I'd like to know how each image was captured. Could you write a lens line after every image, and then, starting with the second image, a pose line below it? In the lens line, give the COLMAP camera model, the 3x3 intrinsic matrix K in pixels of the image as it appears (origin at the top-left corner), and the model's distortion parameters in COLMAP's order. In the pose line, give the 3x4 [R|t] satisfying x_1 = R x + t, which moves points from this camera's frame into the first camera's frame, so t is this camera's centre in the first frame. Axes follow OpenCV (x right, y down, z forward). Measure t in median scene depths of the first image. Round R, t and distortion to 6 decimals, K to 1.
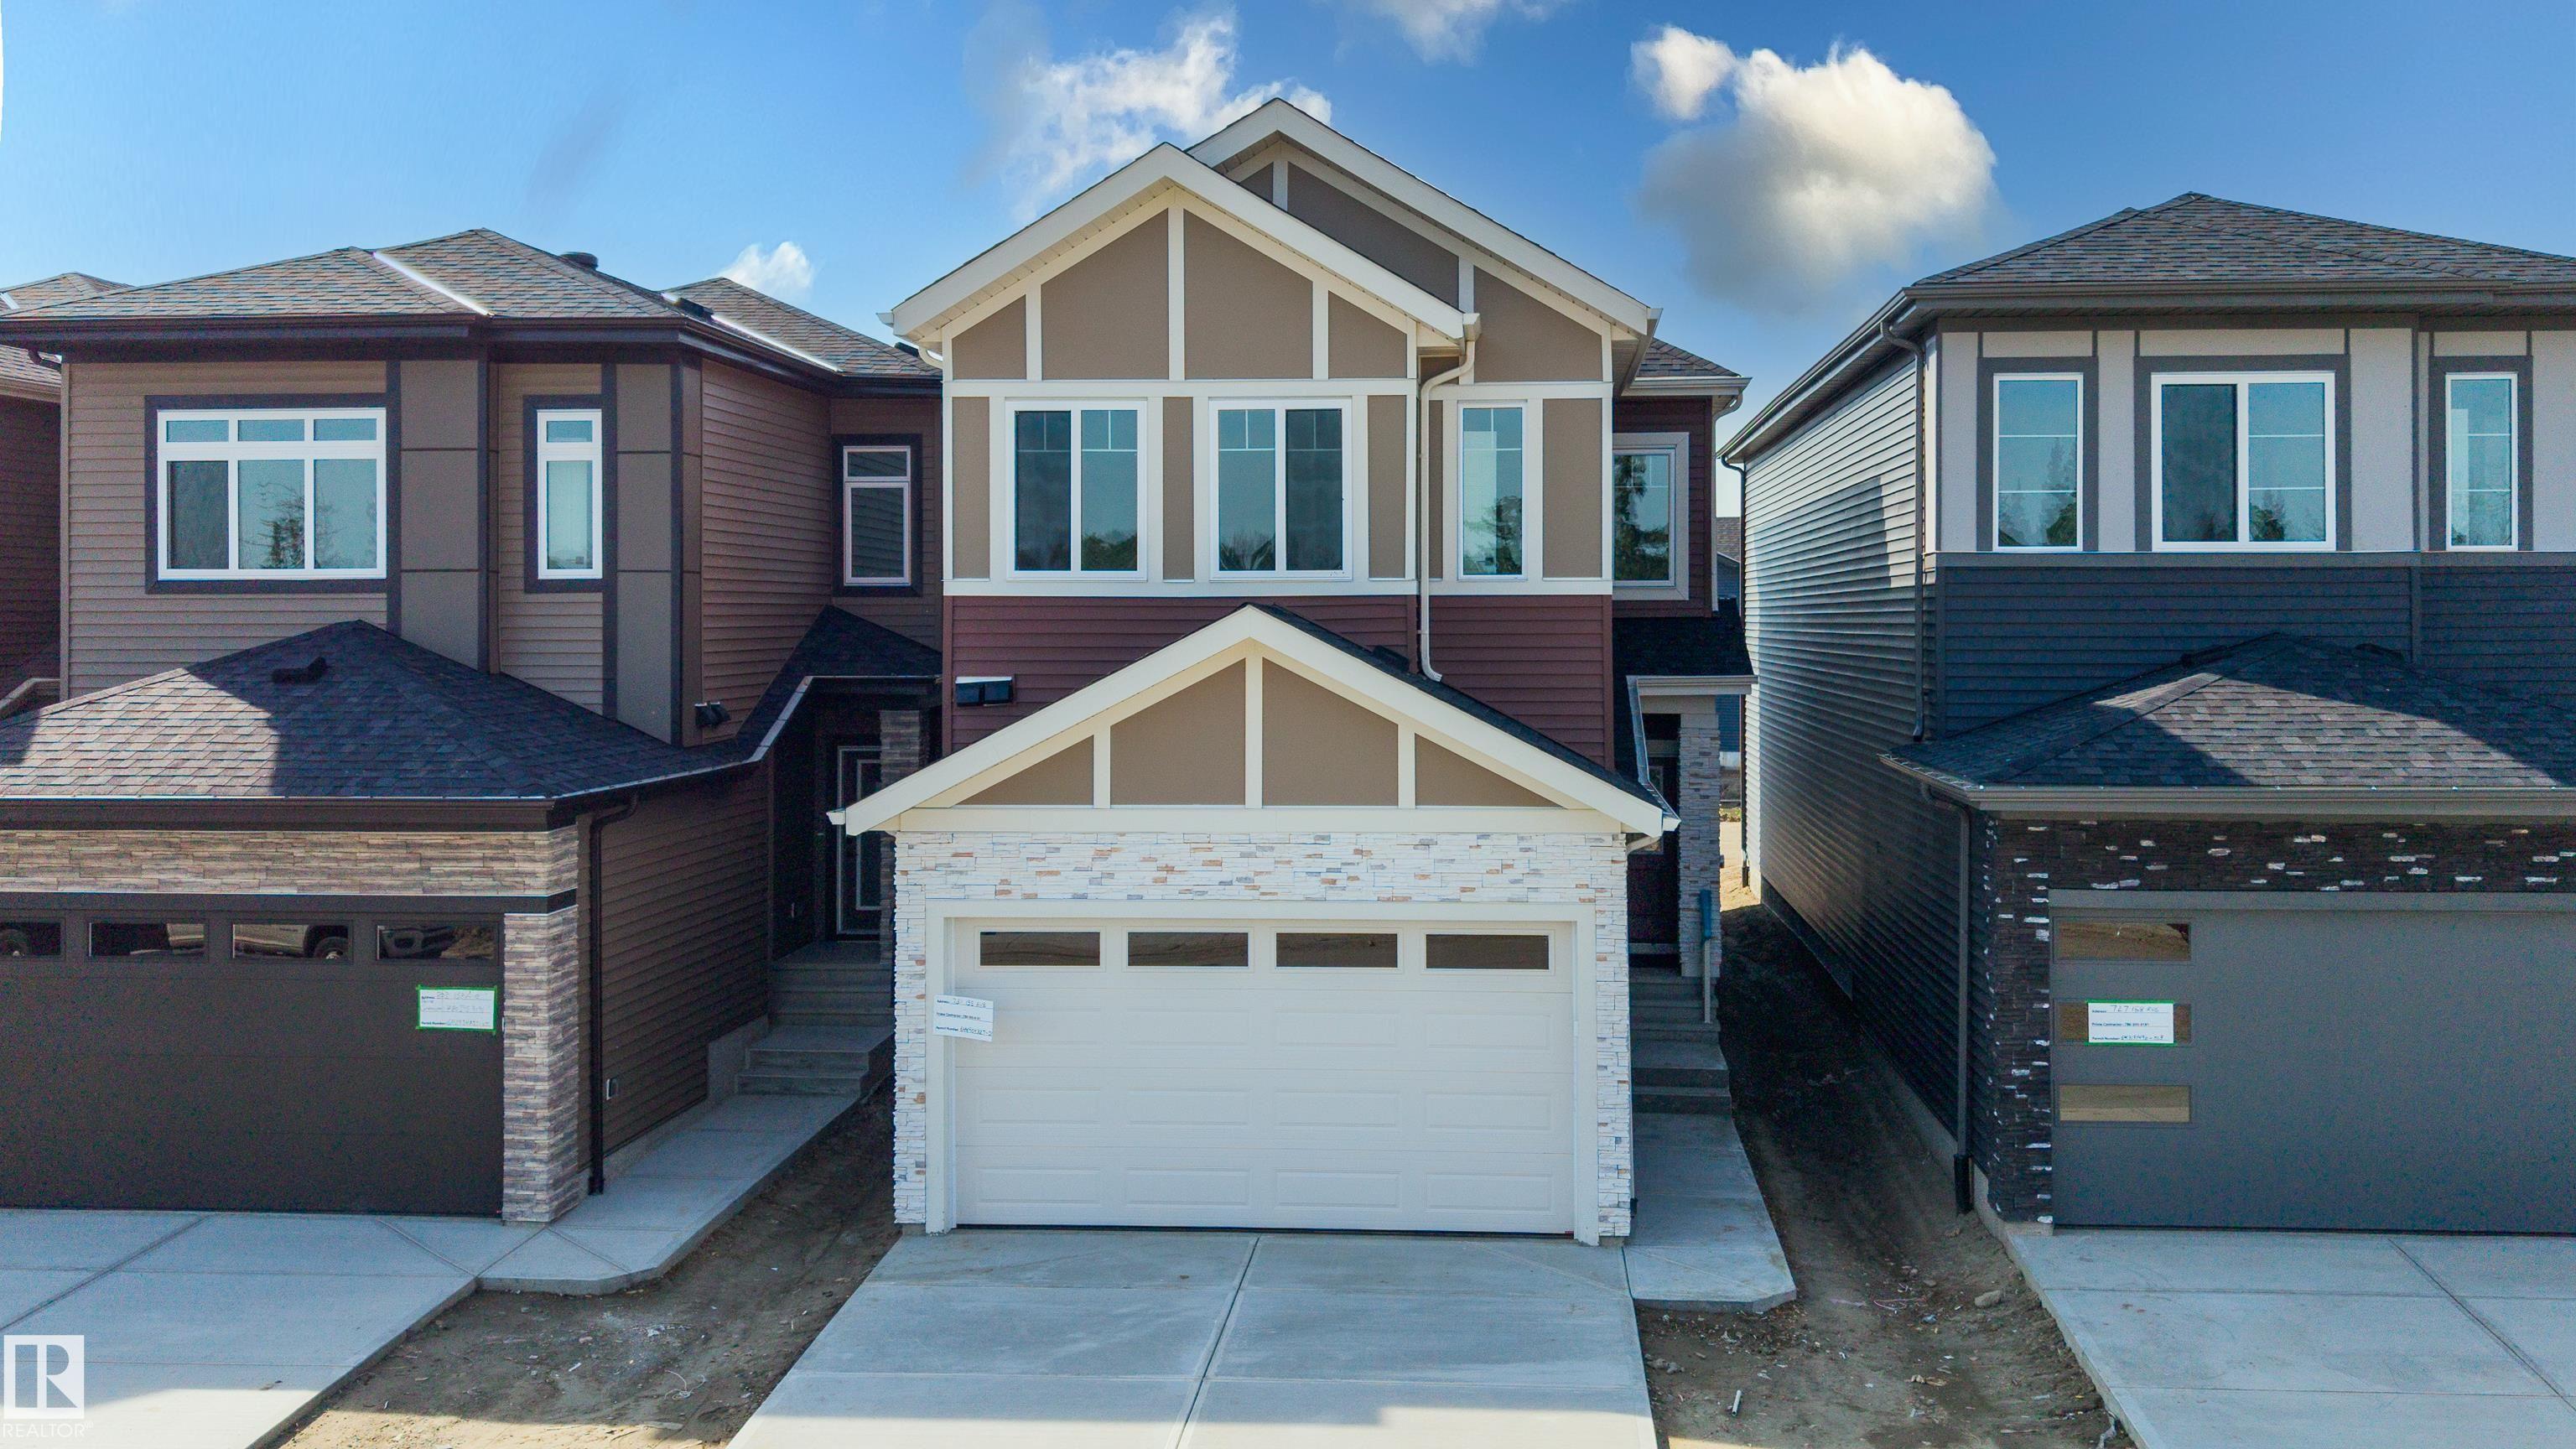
lens RADIAL K [[2416.5, 0, 1317.2], [0, 2416.5, 614.5], [0, 0, 1]] dist [0.157470, -0.366474]
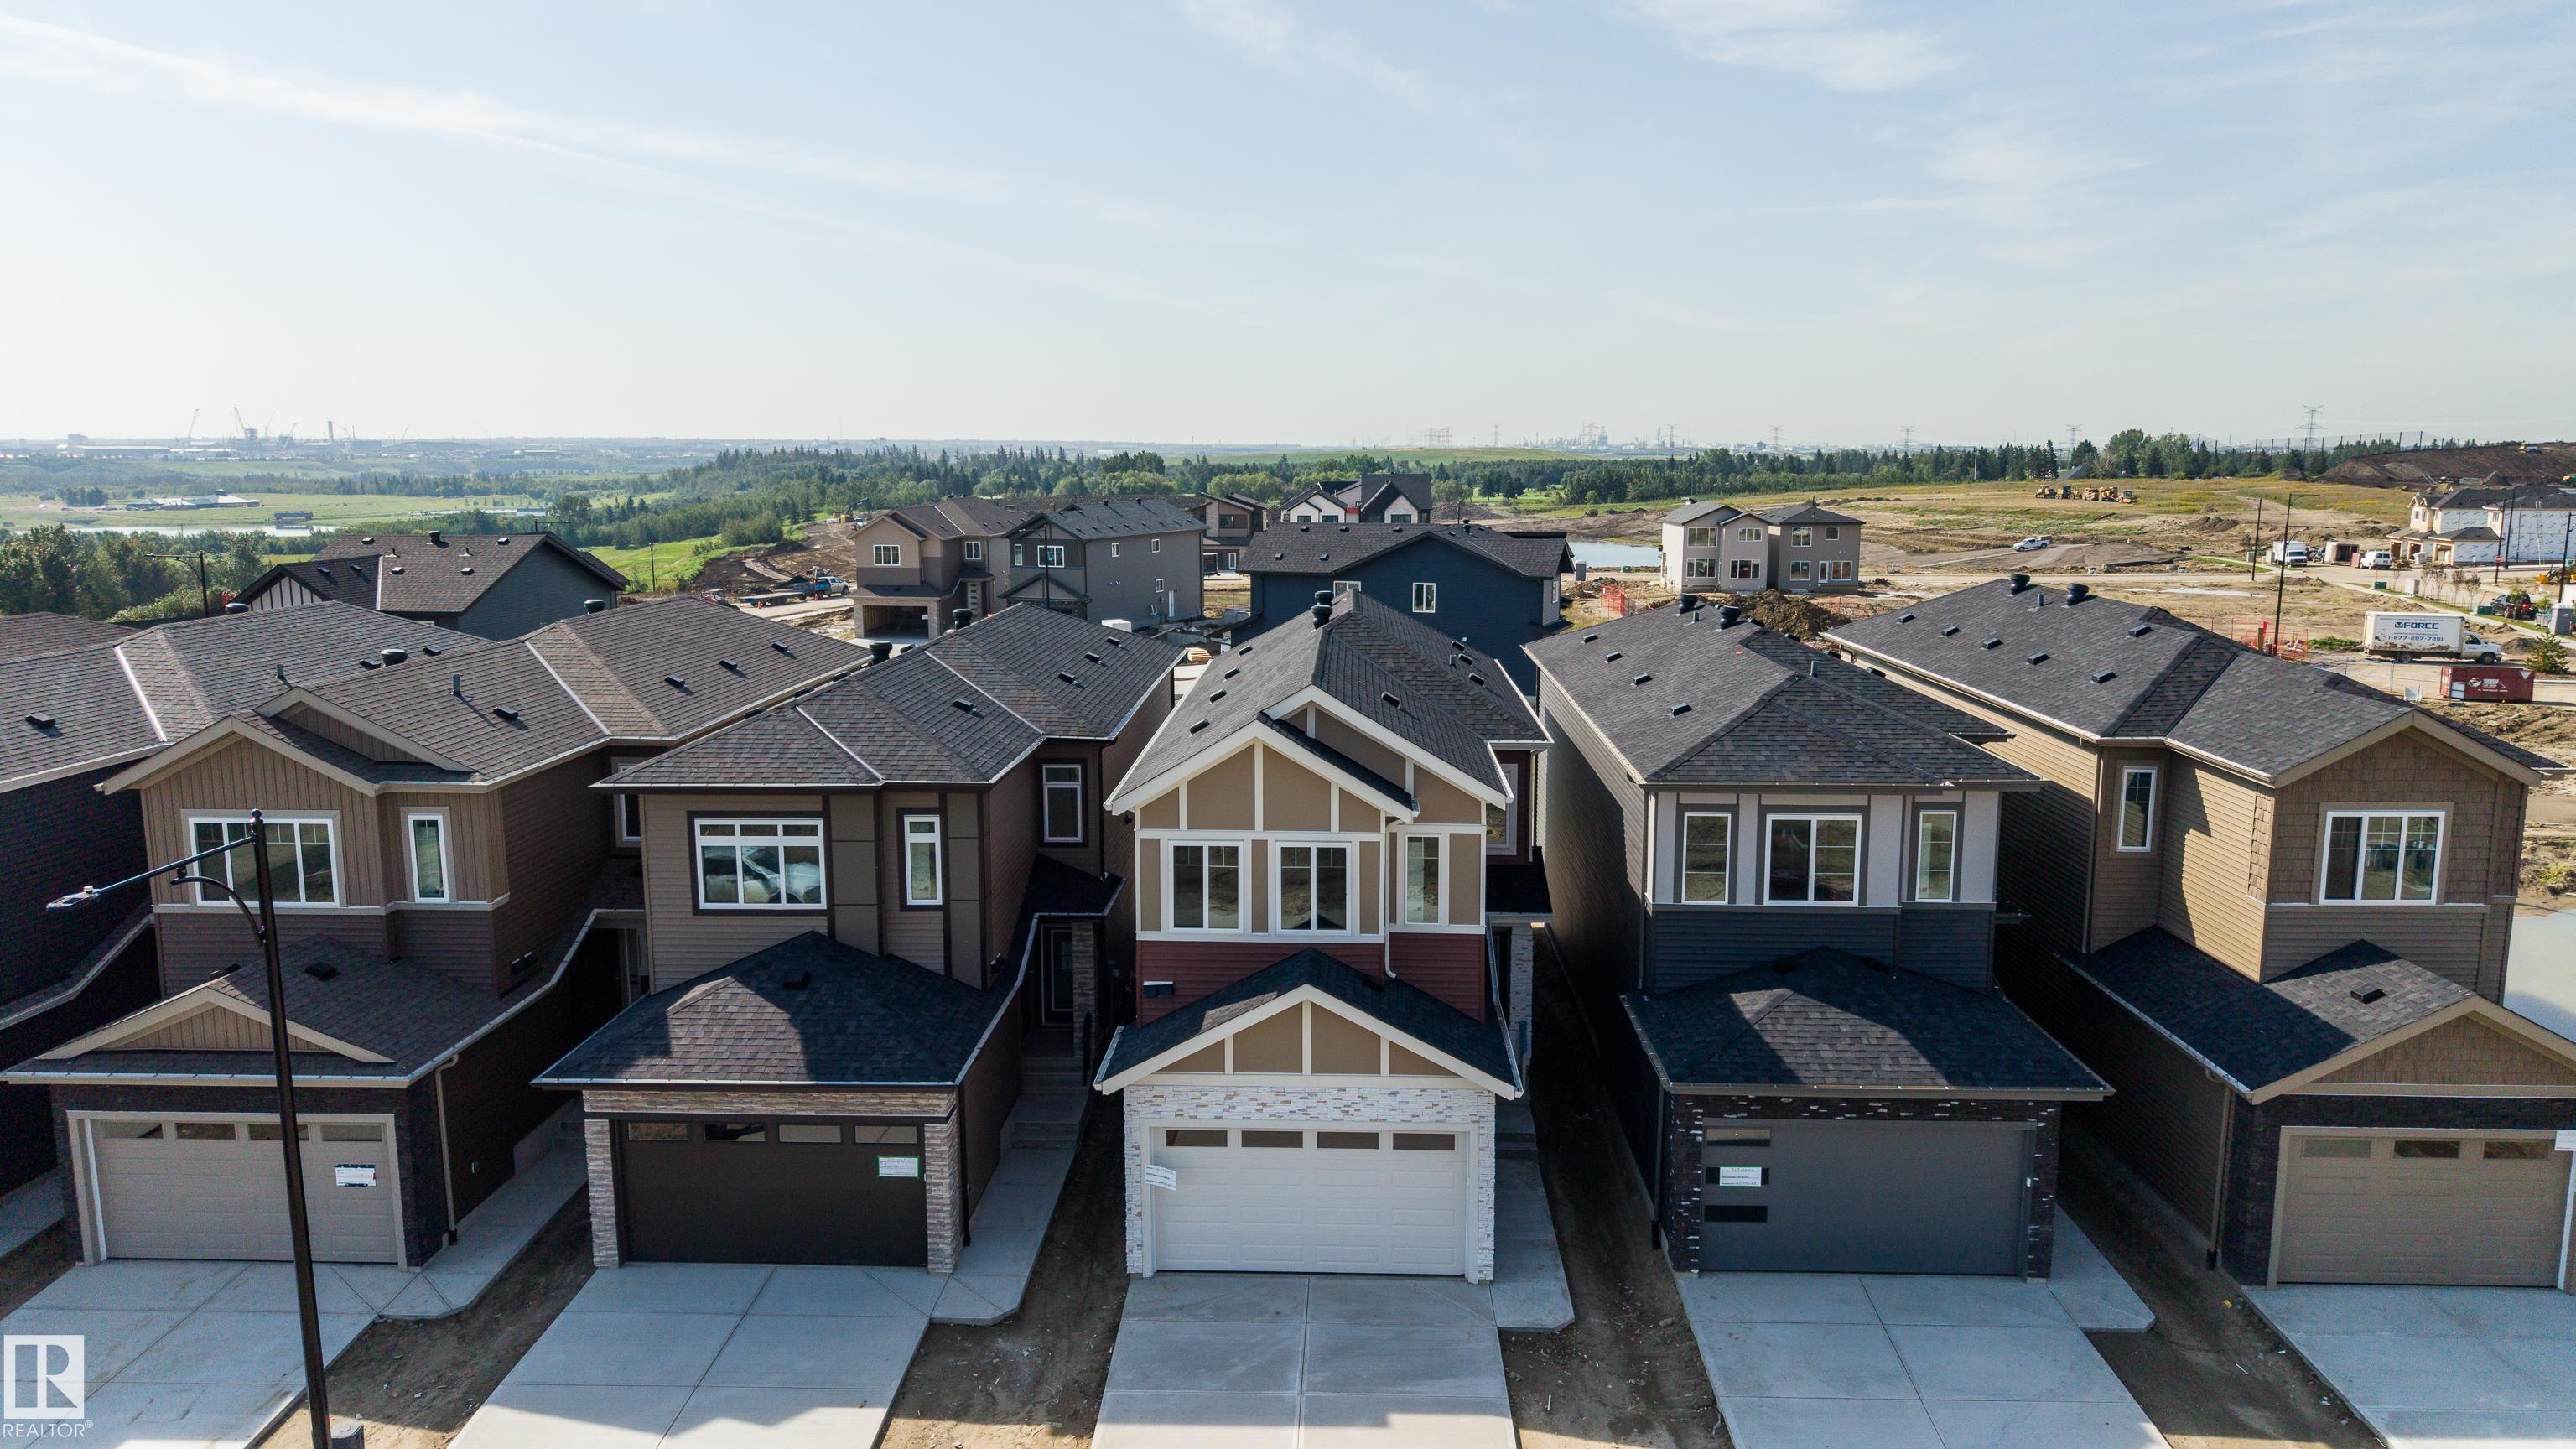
lens RADIAL K [[1709.2, 0, 1281.0], [0, 1709.2, 732.9], [0, 0, 1]] dist [0.042273, -0.051120]
pose [[0.999169, -0.006847, 0.040190, -0.099519], [0.000247, 0.986794, 0.161979, -0.412317], [-0.040768, -0.161834, 0.985975, -0.317806]]
